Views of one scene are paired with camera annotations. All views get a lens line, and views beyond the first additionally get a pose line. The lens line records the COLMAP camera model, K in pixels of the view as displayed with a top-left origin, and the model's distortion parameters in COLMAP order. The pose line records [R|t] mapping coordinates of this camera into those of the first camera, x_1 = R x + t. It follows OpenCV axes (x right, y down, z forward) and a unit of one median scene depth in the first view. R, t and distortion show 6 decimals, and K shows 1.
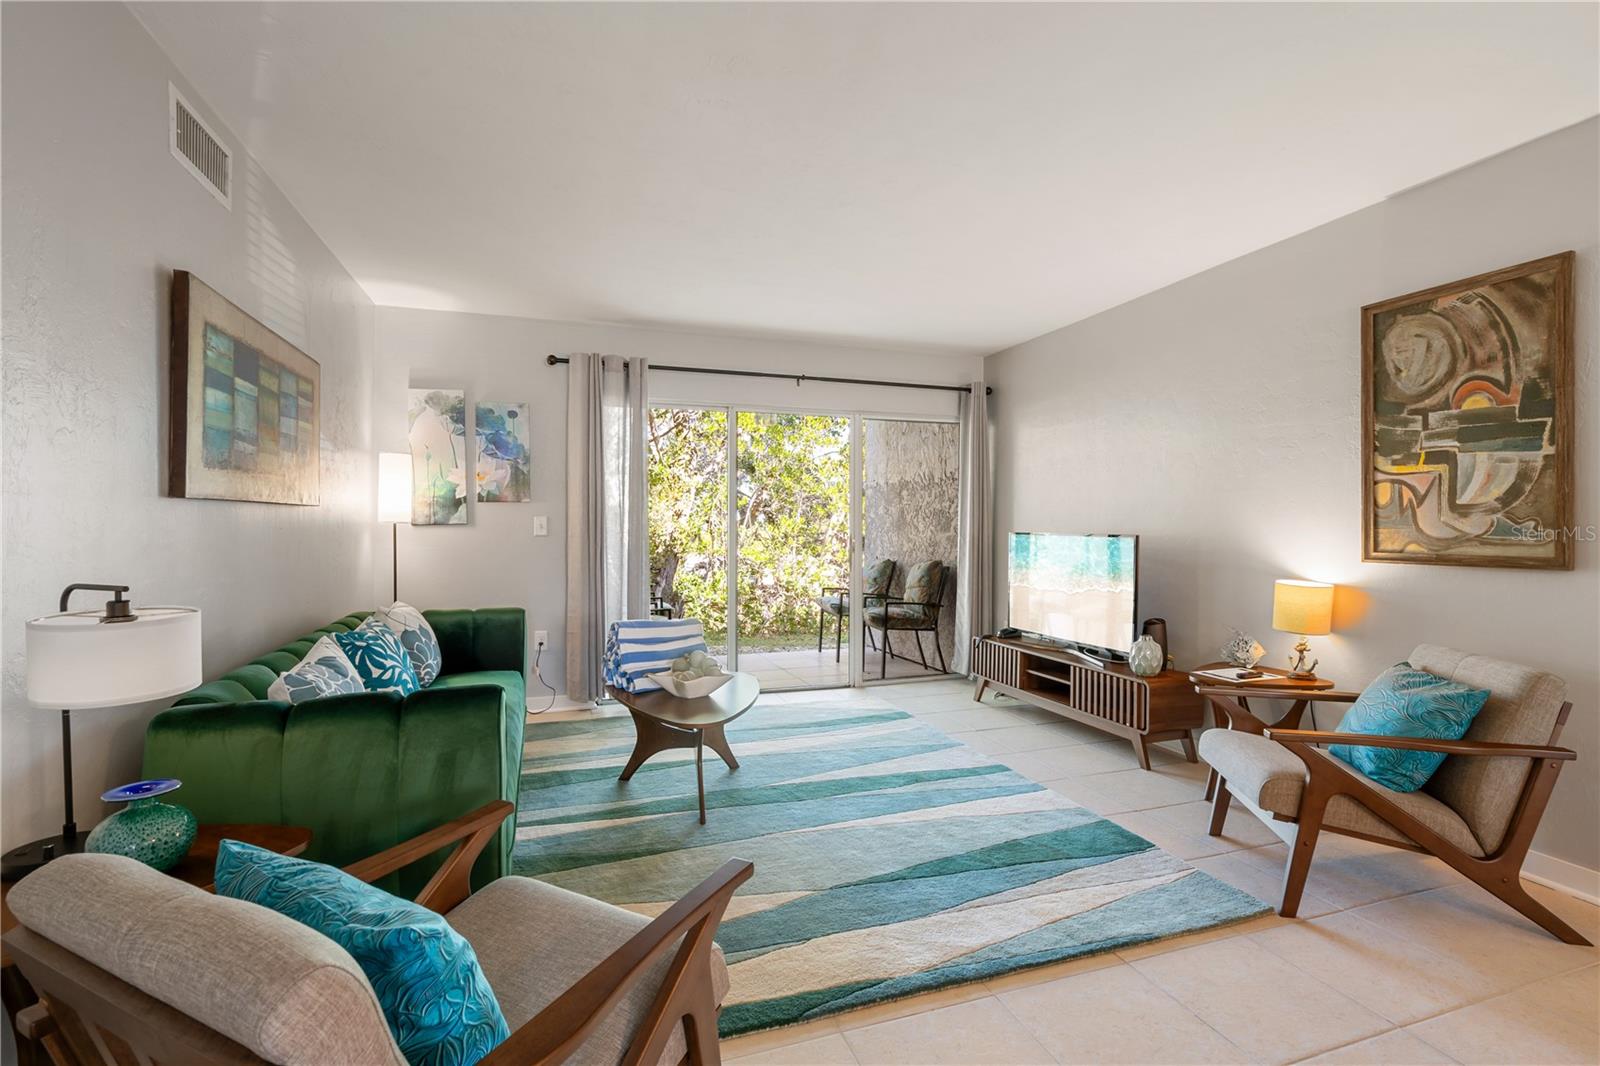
lens RADIAL K [[732.4, 0, 801.4], [0, 732.4, 529.6], [0, 0, 1]] dist [-0.000273, 0.000268]
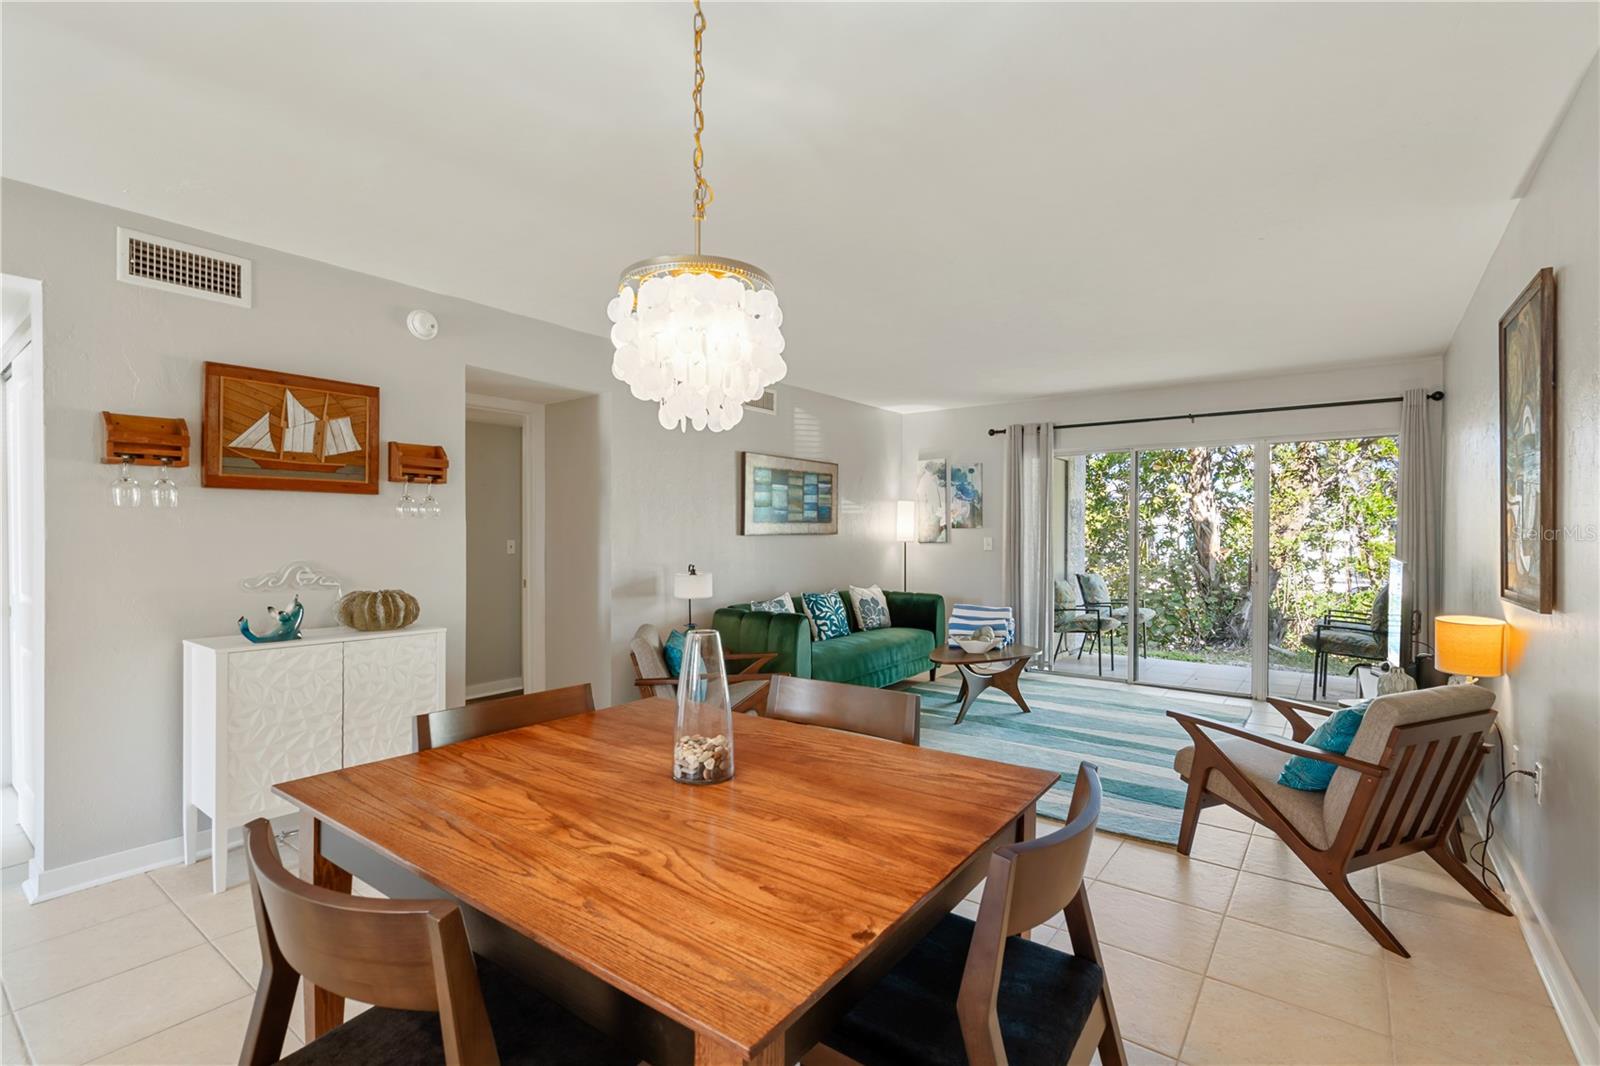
lens RADIAL K [[728.4, 0, 802.4], [0, 728.4, 536.1], [0, 0, 1]] dist [-0.014266, 0.011240]
pose [[0.563486, 0.003628, -0.826118, 0.706767], [-0.006321, 0.999980, 0.000080, -0.019792], [0.826102, 0.005177, 0.563497, -0.158069]]
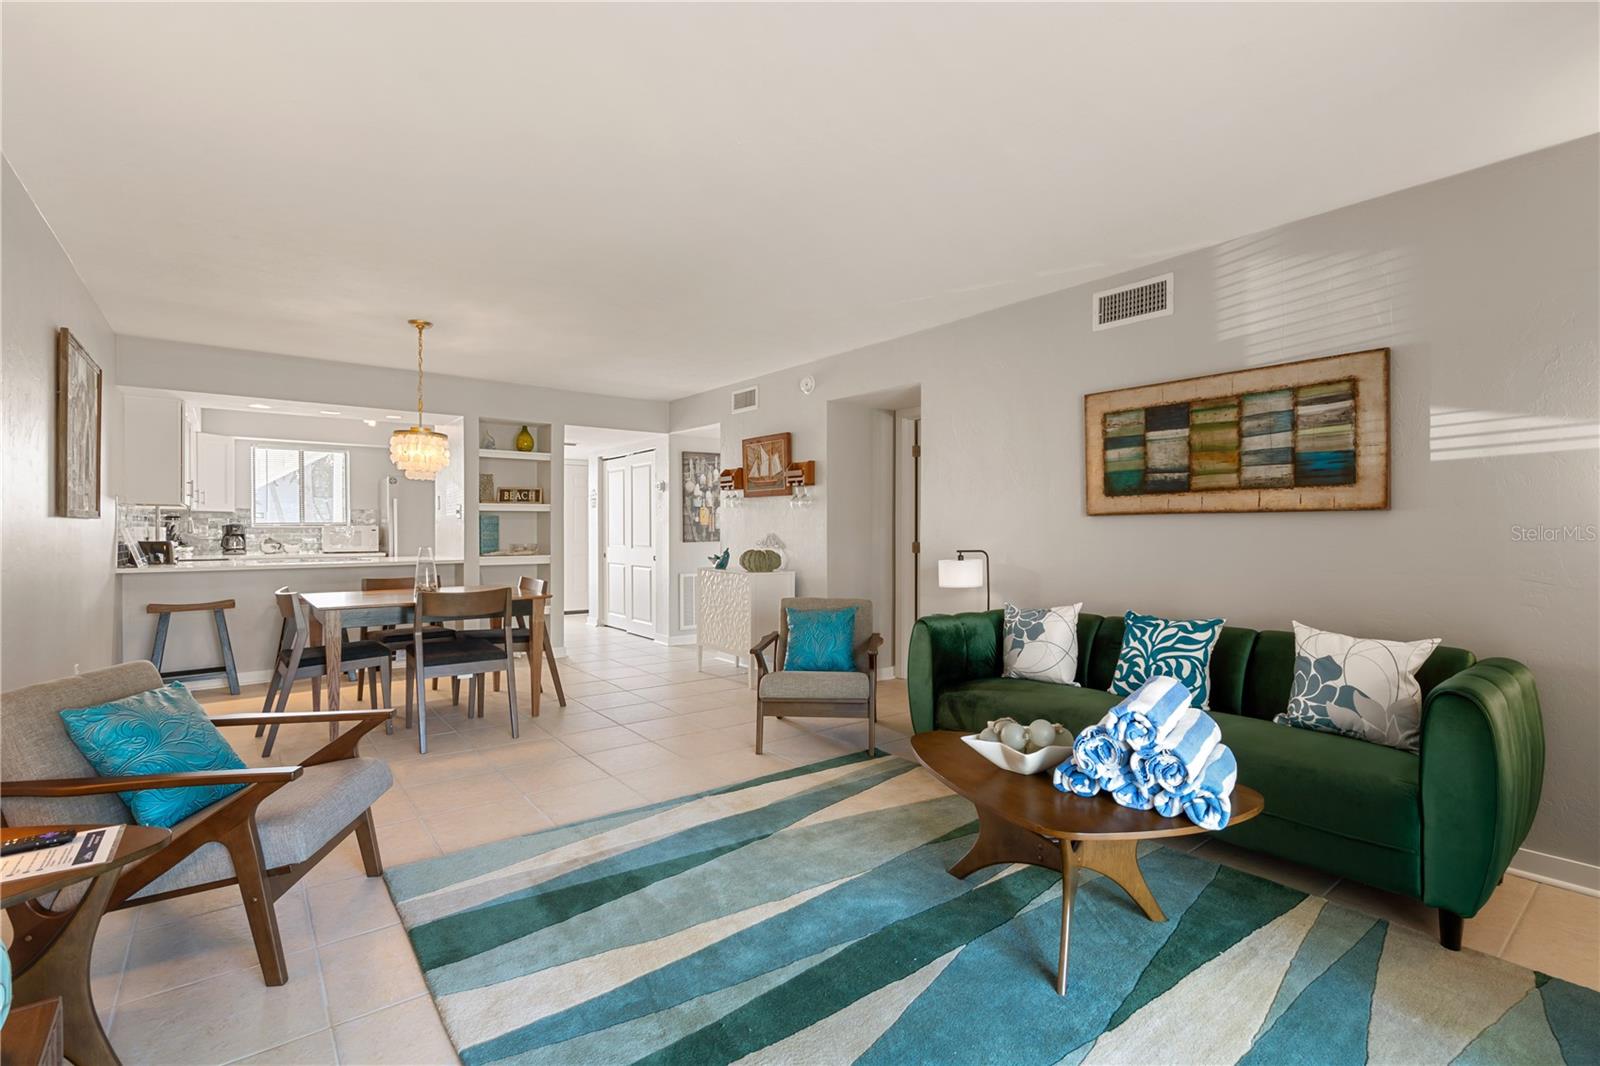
lens RADIAL K [[735.7, 0, 805.0], [0, 735.7, 523.9], [0, 0, 1]] dist [0.000656, -0.000052]
pose [[-0.943000, -0.006167, -0.332735, 0.219514], [-0.005833, 0.999981, -0.002002, -0.006910], [0.332741, 0.000053, -0.943018, 1.190720]]
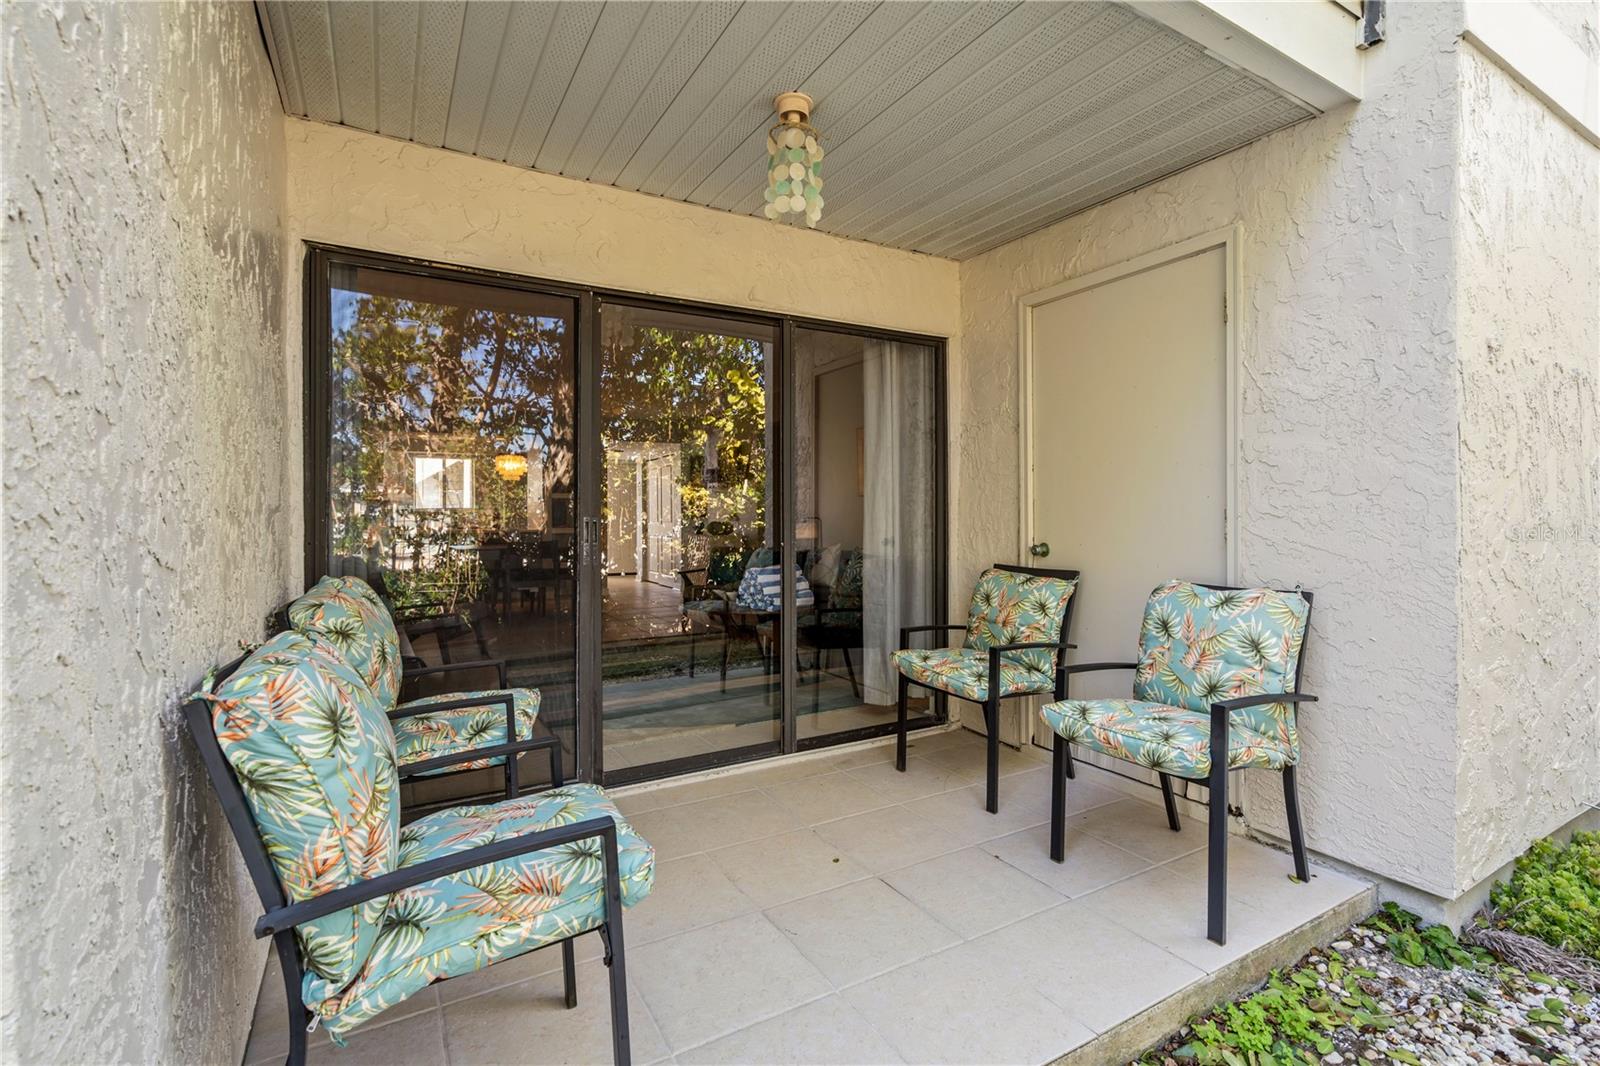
lens RADIAL K [[735.7, 0, 805.0], [0, 735.7, 523.9], [0, 0, 1]] dist [0.000656, -0.000052]
pose [[-0.979464, 0.005134, -0.201554, 0.035876], [0.001836, 0.999861, 0.016548, 0.009702], [0.201611, 0.015838, -0.979338, 1.978131]]
